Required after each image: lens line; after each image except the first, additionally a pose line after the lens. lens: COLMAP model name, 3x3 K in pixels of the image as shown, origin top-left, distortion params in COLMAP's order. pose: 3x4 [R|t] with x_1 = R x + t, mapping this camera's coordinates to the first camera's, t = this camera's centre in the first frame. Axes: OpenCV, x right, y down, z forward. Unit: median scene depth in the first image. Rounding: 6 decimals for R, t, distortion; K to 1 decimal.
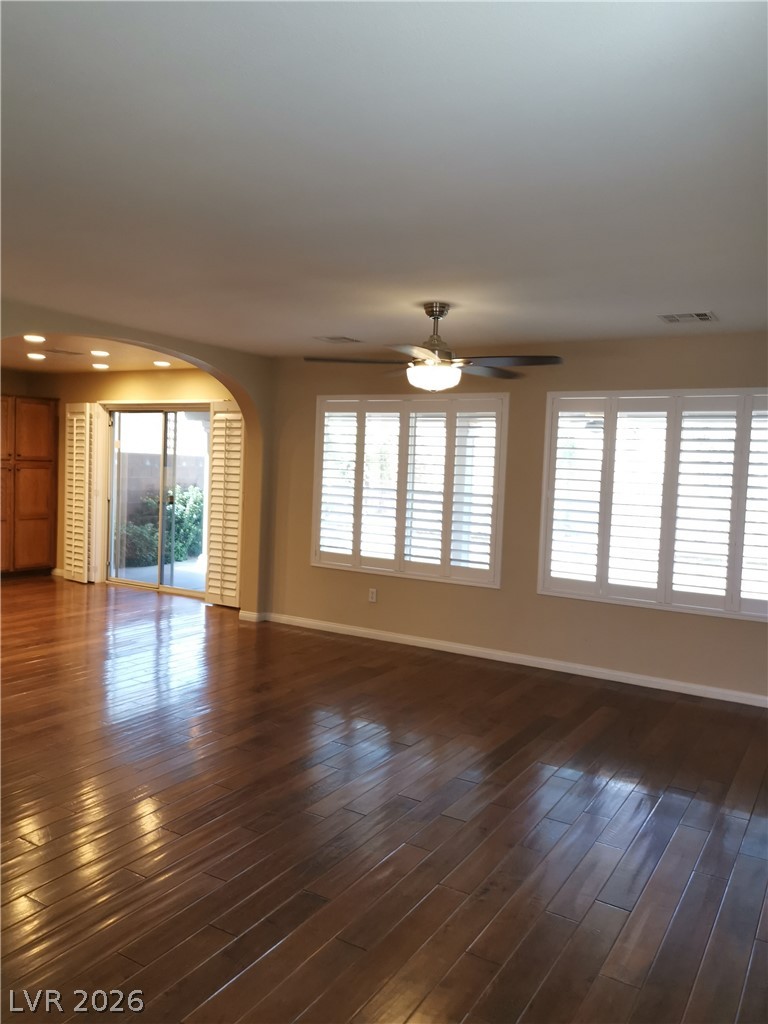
lens RADIAL K [[787.2, 0, 391.1], [0, 787.2, 504.6], [0, 0, 1]] dist [0.061479, -0.046973]
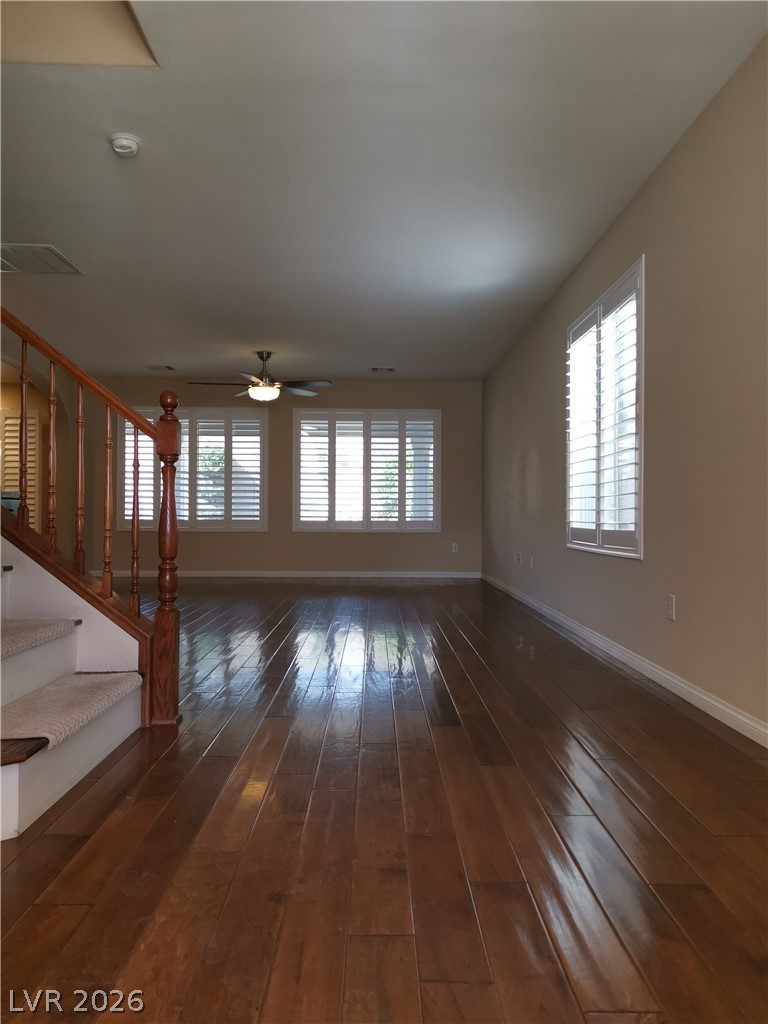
lens RADIAL K [[787.2, 0, 382.3], [0, 787.2, 510.5], [0, 0, 1]] dist [0.061479, -0.046973]
pose [[0.846312, -0.032795, 0.531677, -0.512885], [0.054771, 0.998170, -0.025614, 0.119750], [-0.529864, 0.050798, 0.846560, -0.466120]]
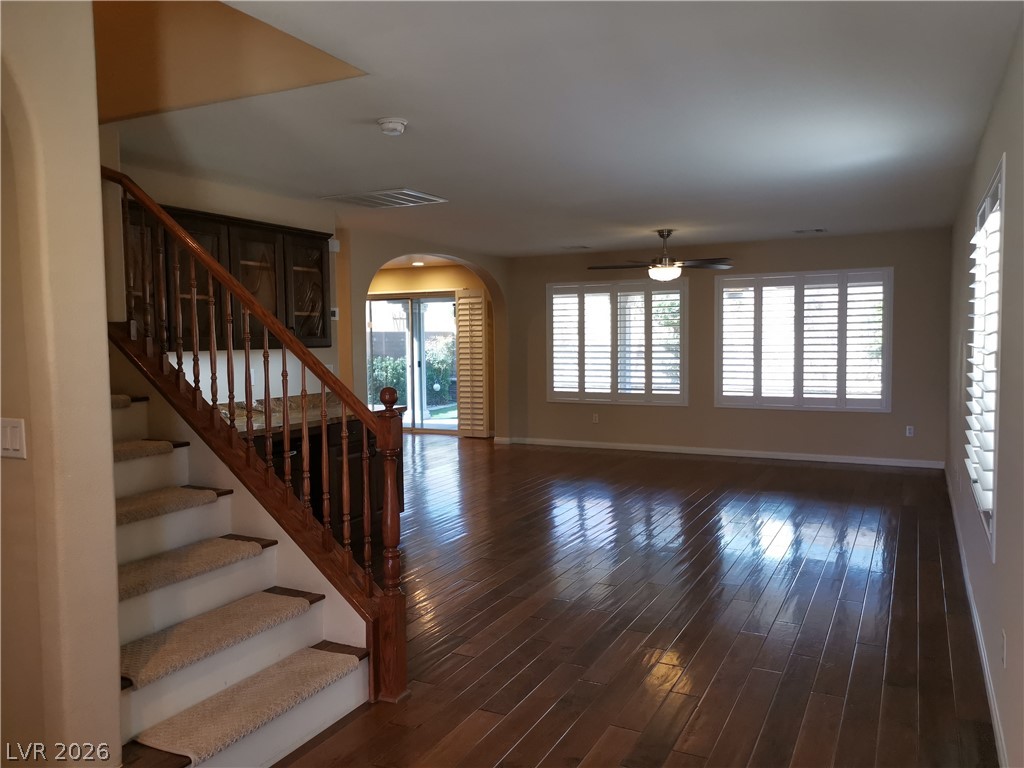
lens RADIAL K [[787.2, 0, 511.3], [0, 787.2, 379.3], [0, 0, 1]] dist [0.061479, -0.046973]
pose [[0.995742, -0.057783, 0.071831, -0.312879], [0.056924, 0.998281, 0.013946, 0.015087], [-0.072514, -0.009798, 0.997319, -0.501840]]
